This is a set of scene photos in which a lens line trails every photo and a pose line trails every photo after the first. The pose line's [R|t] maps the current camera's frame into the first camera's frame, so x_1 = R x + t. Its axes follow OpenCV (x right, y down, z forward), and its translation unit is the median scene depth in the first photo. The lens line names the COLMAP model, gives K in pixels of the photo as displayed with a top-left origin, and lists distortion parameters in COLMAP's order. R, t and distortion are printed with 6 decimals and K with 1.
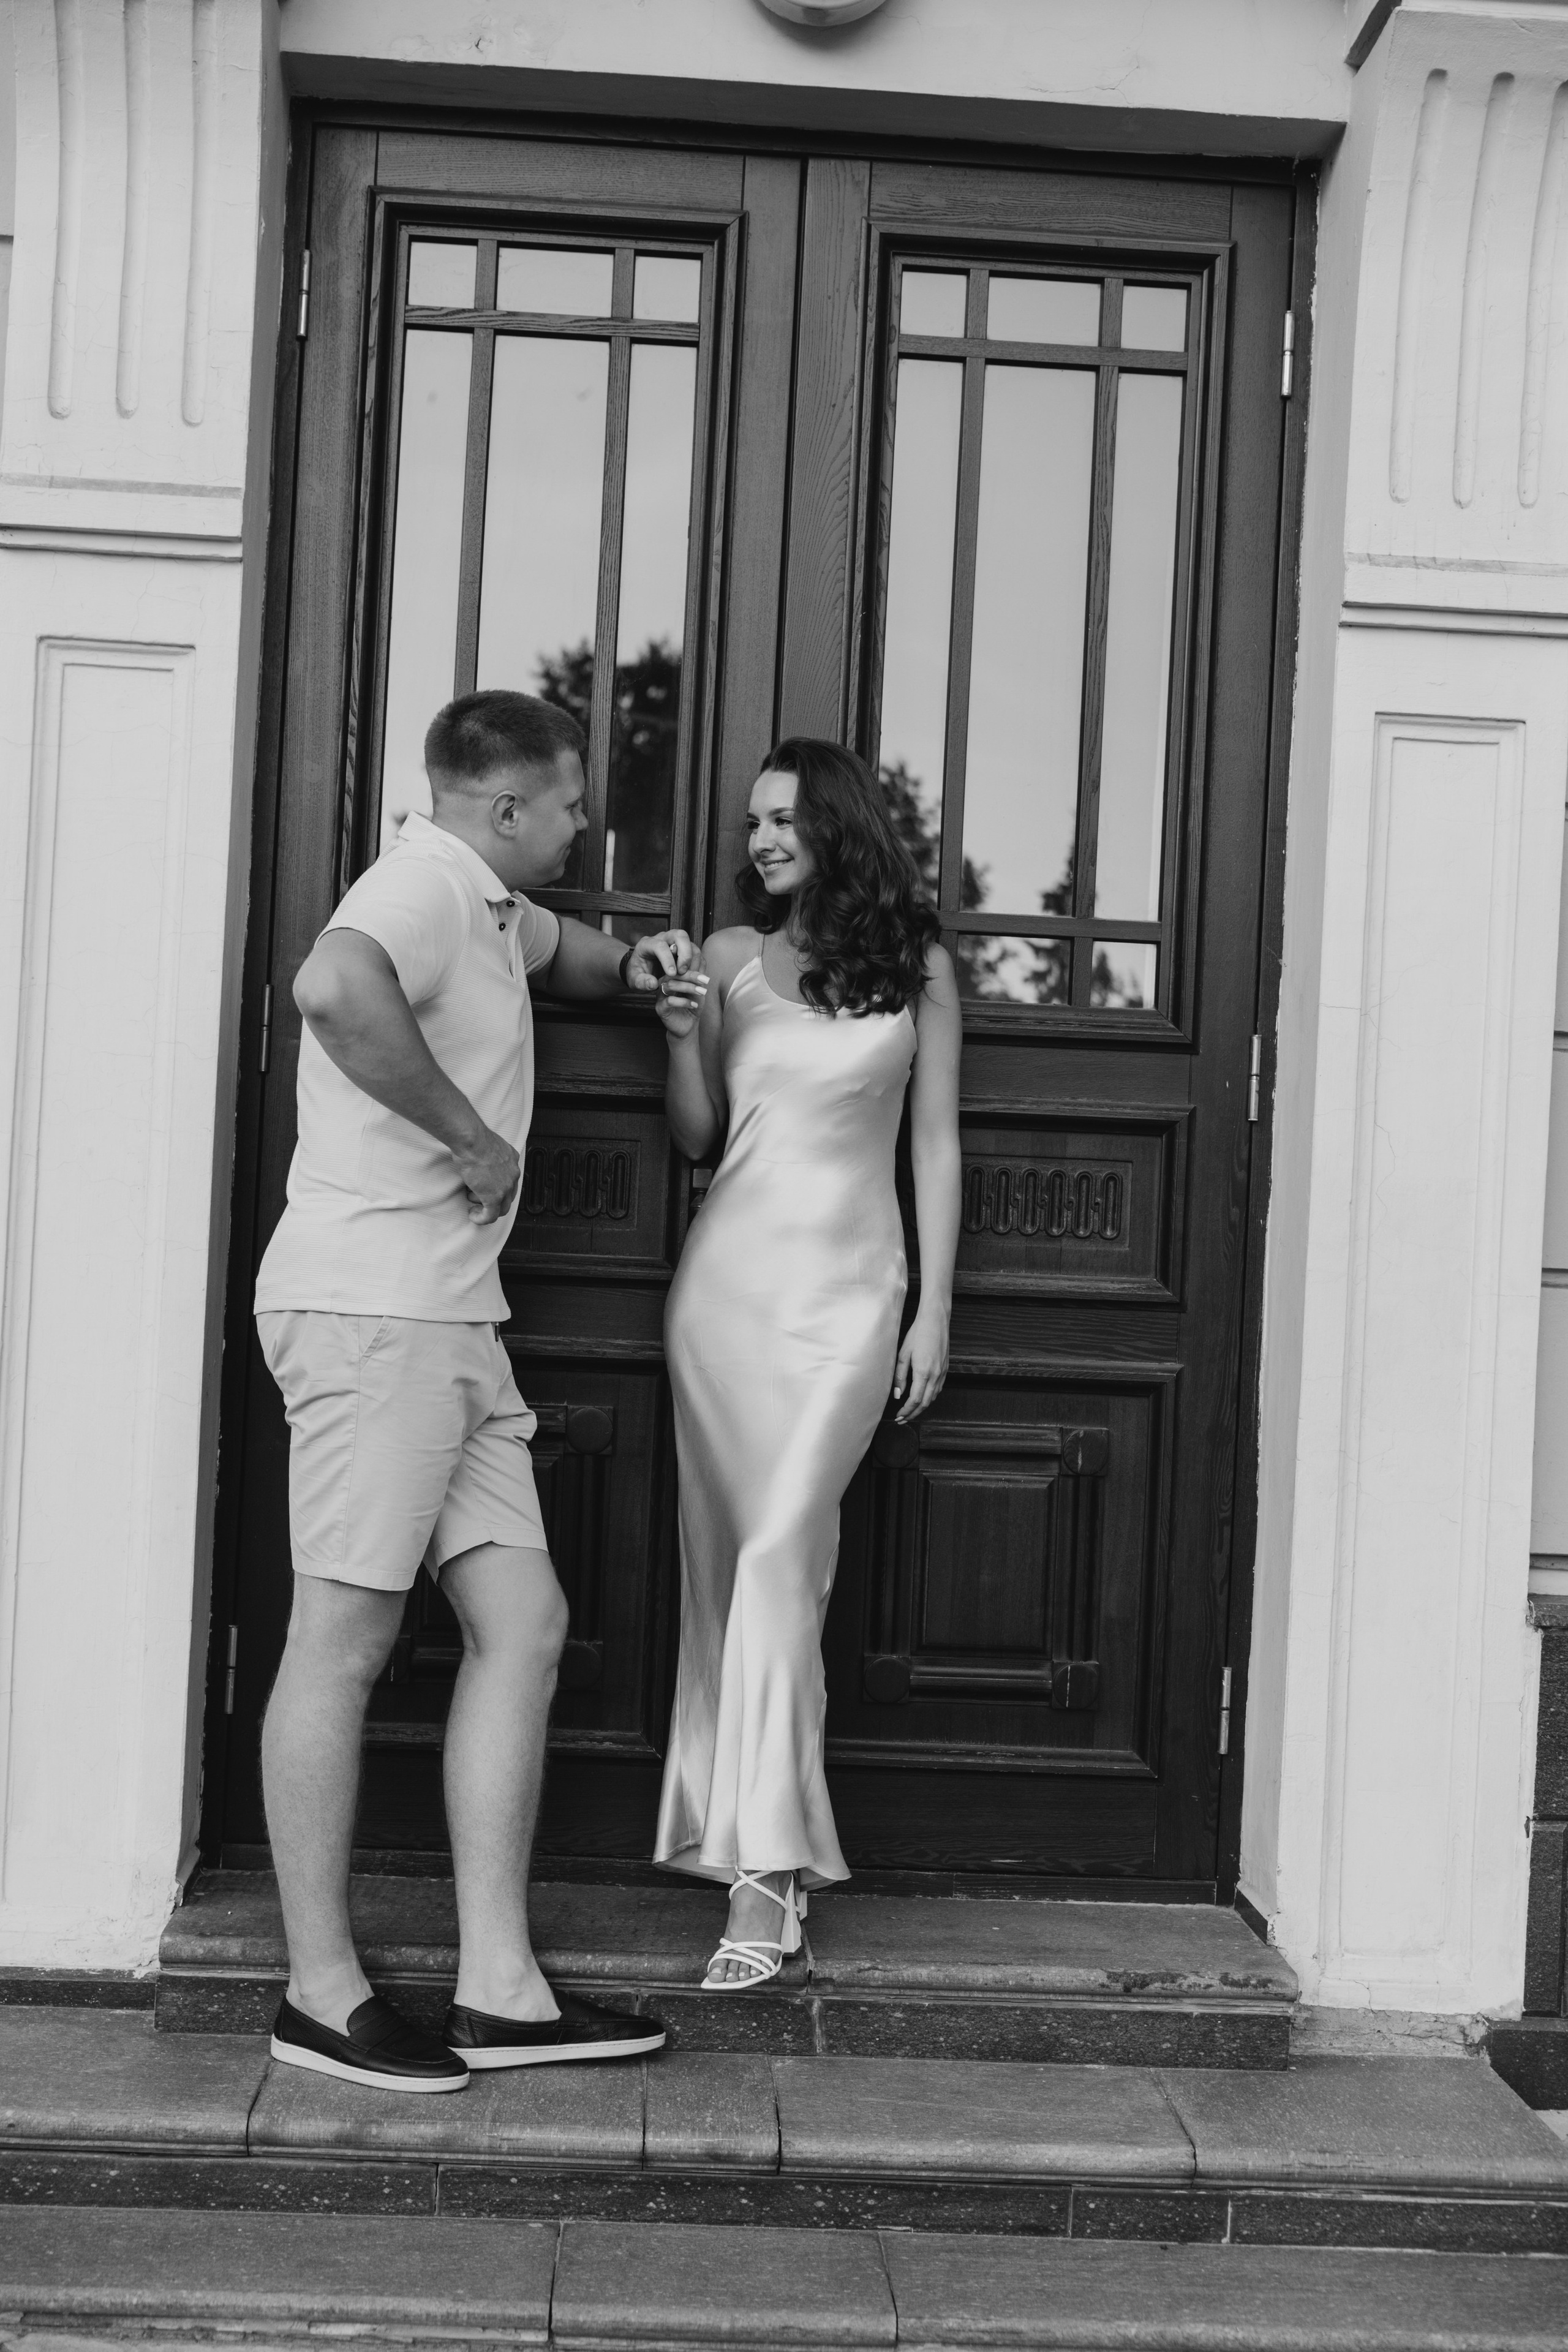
lens RADIAL K [[3227.8, 0, 784.0], [0, 3227.8, 1177.7], [0, 0, 1]] dist [-0.009056, -0.080552]
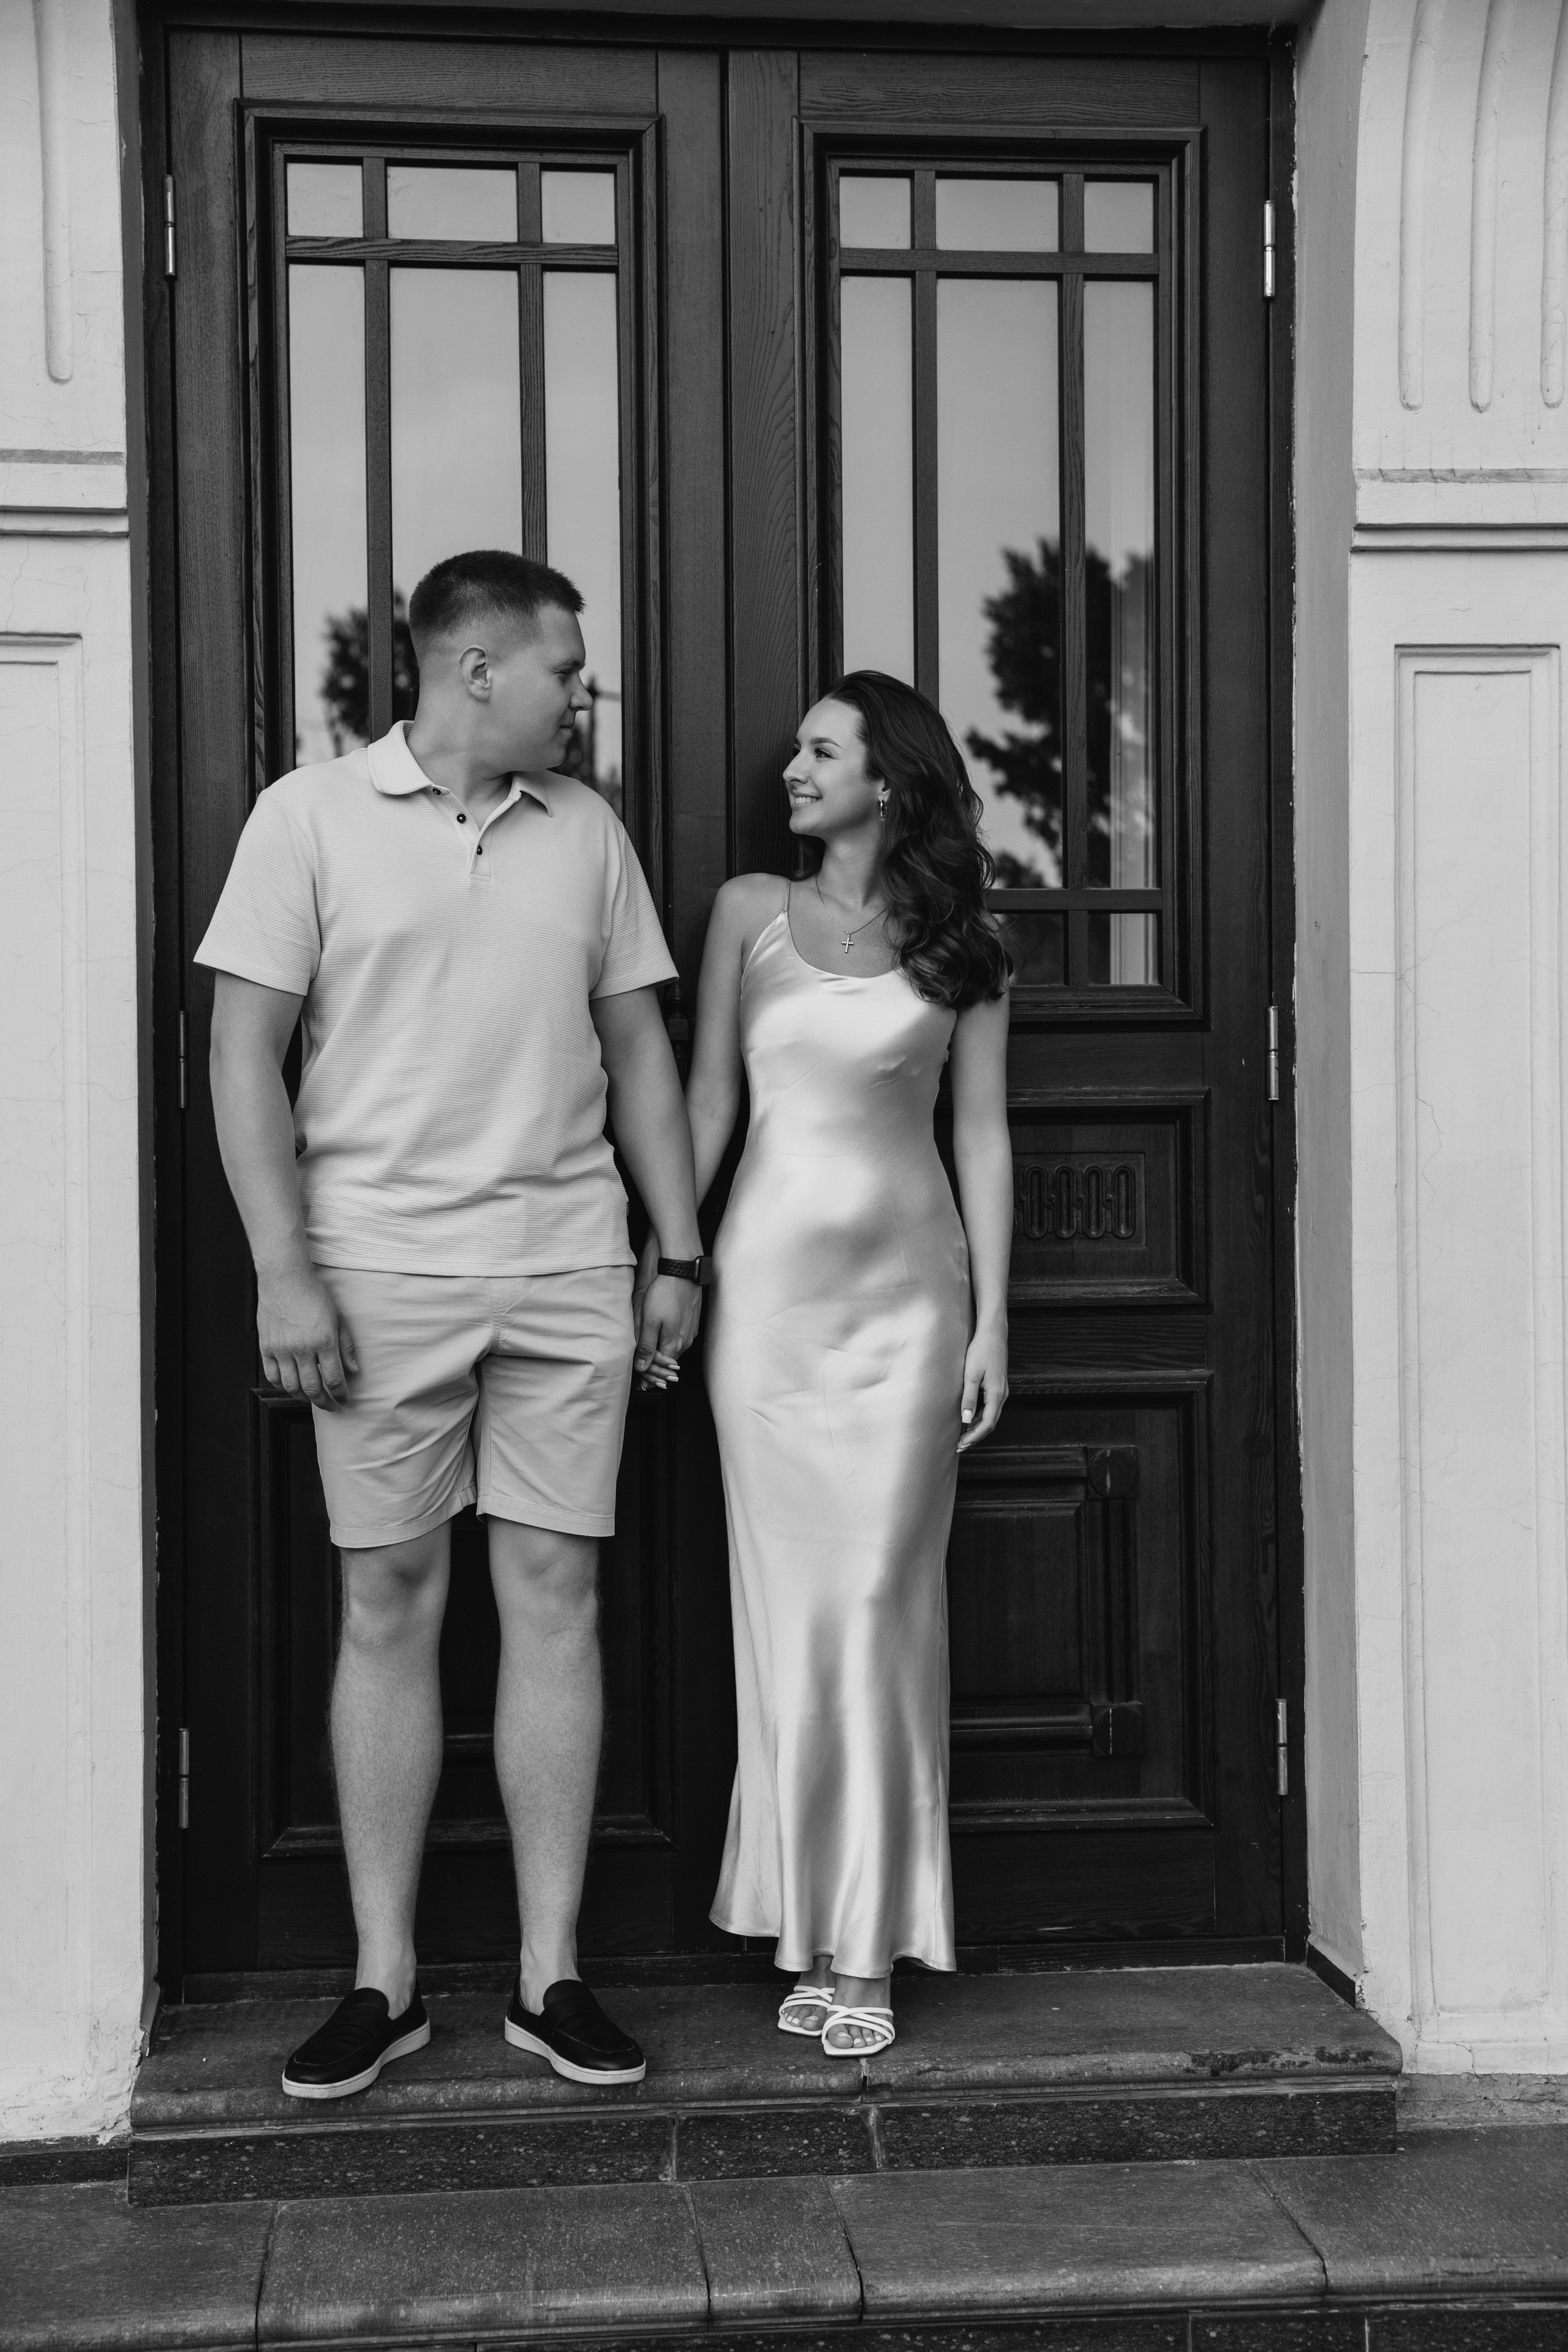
lens RADIAL K [[3334.3, 0, 787.6], [0, 3334.3, 1174.4], [0, 0, 1]] dist [0.104144, 0.114851]
pose [[0.996777, -0.057618, 0.055823, -0.048149], [0.057033, 0.998300, 0.012015, -0.016482], [-0.056420, -0.008792, 0.998368, 0.064529]]
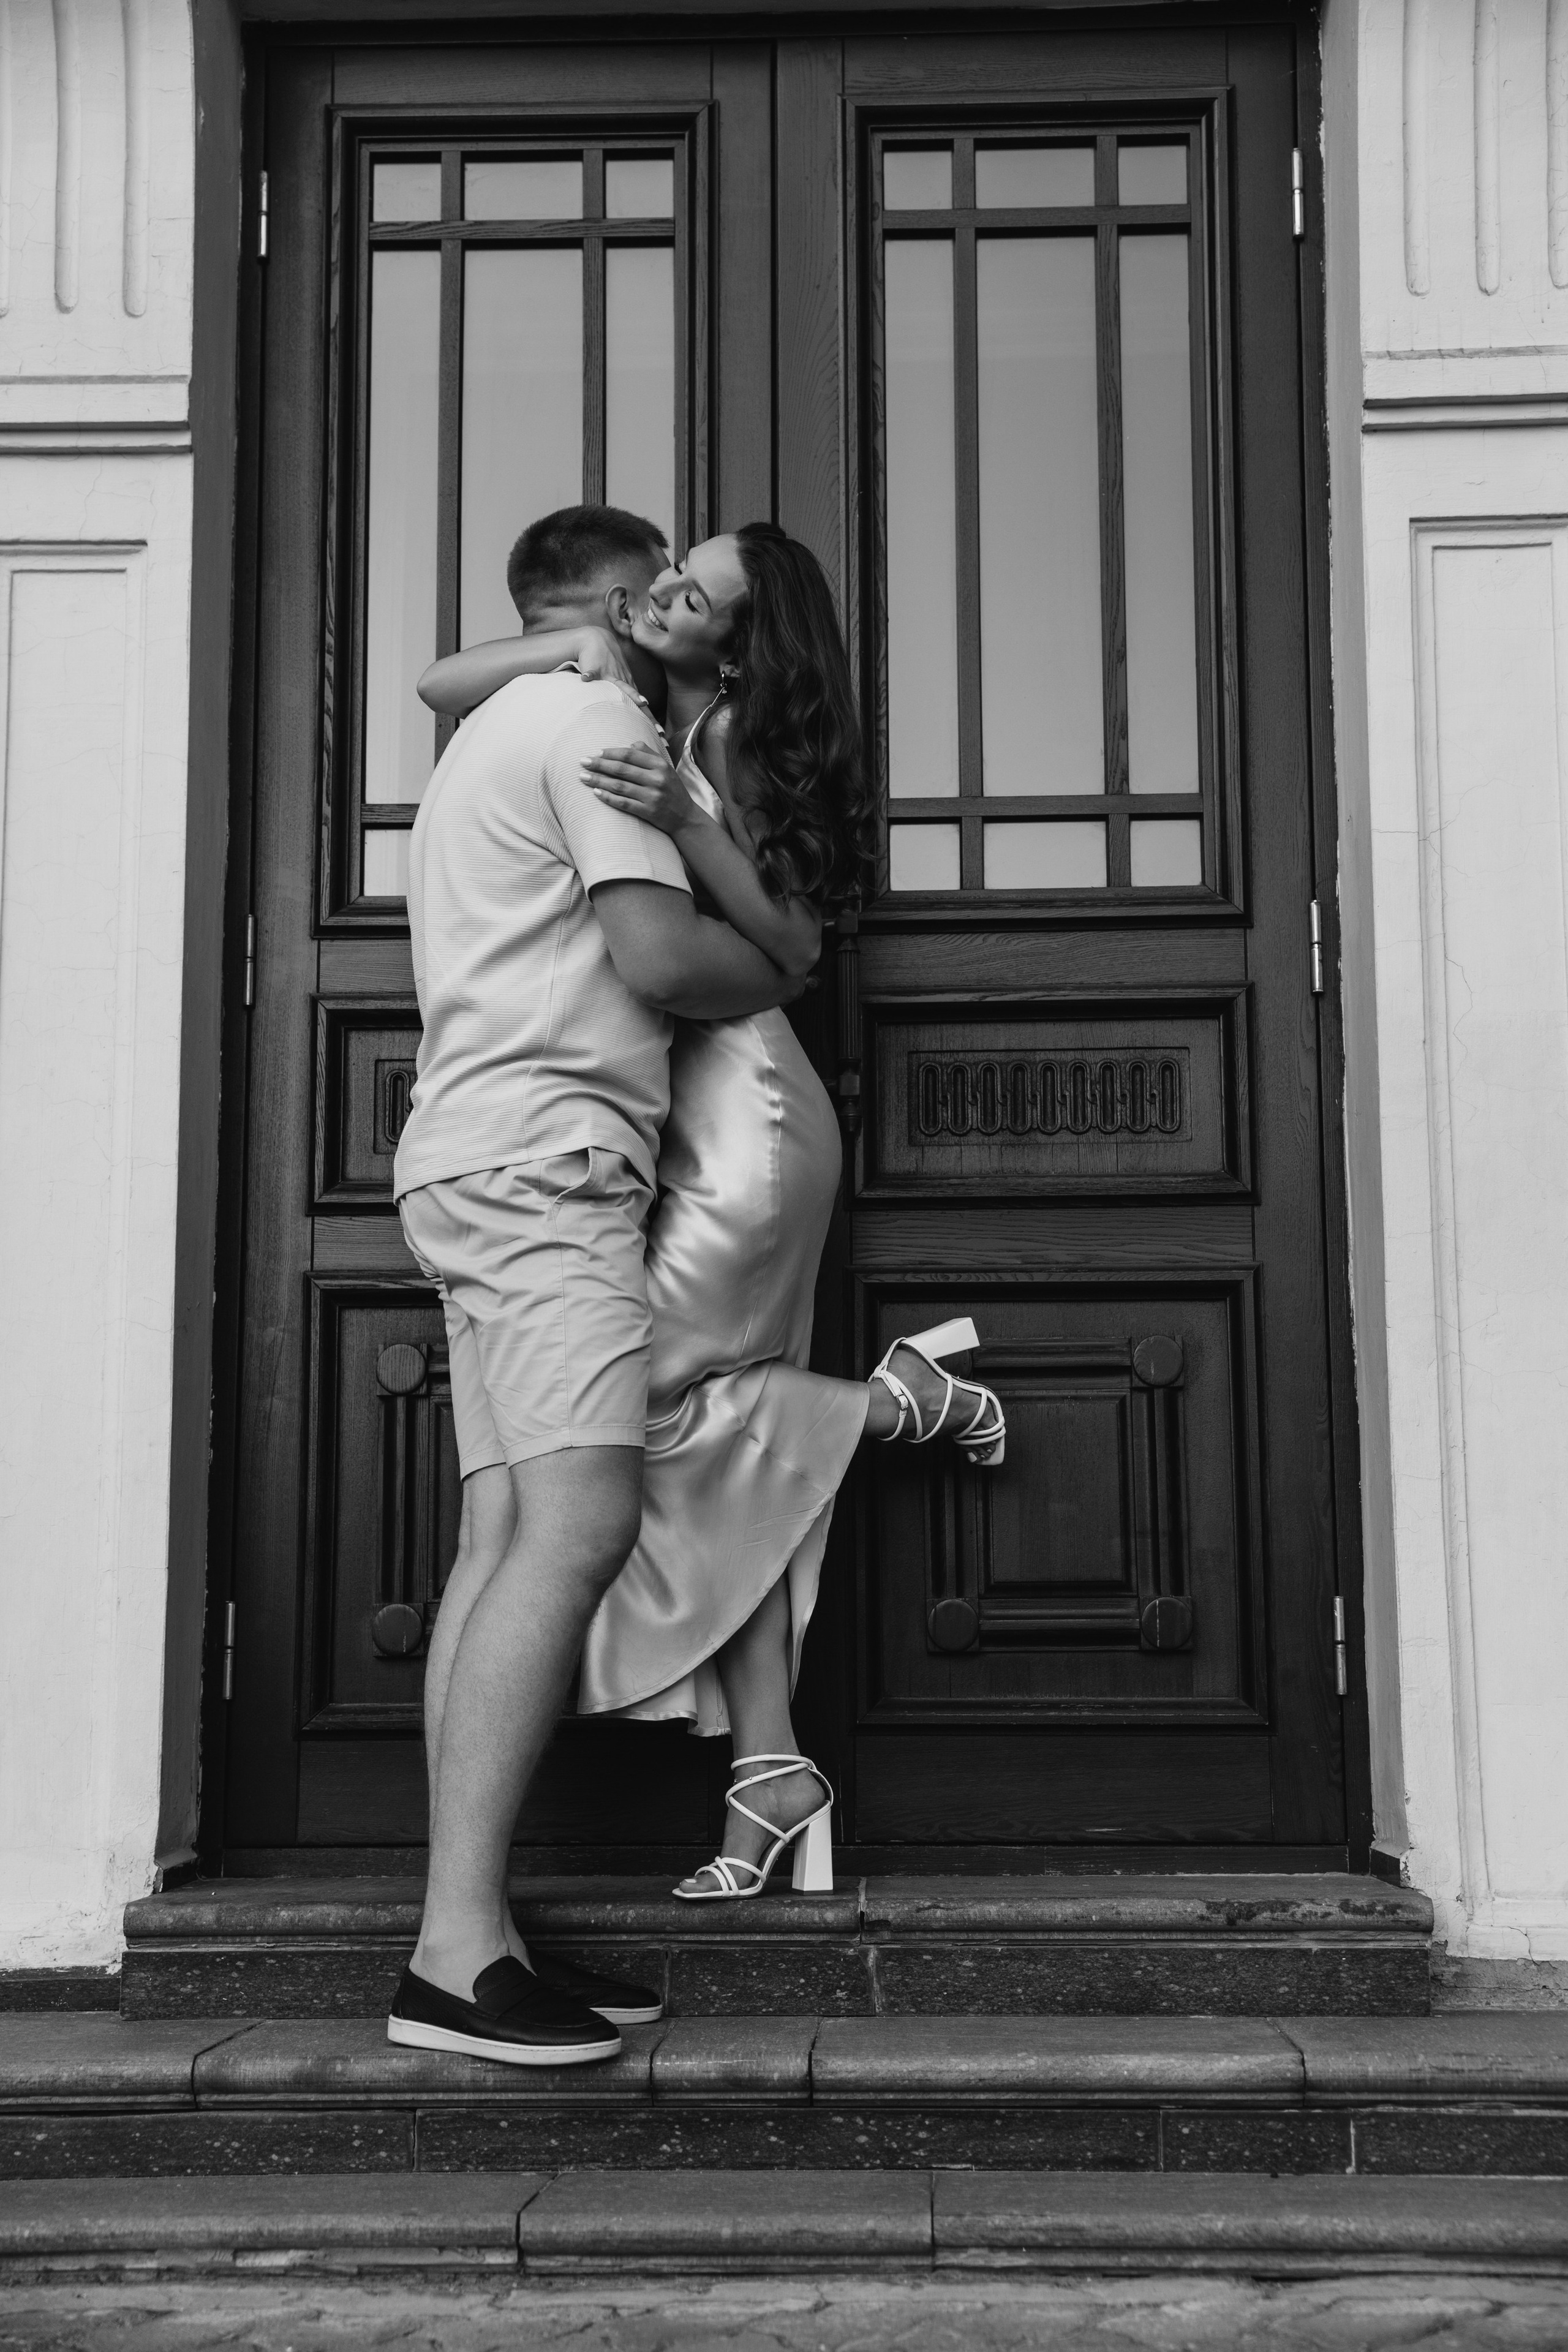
lens RADIAL K [[3168.2, 0, 775.1], [0, 3168.2, 1171.3], [0, 0, 1]] dist [0.101165, -0.001009]
pose [[0.994966, -0.065454, -0.075881, 0.059643], [0.053356, 0.986980, -0.151733, 0.167309], [0.084825, 0.146920, 0.985505, 0.112171]]
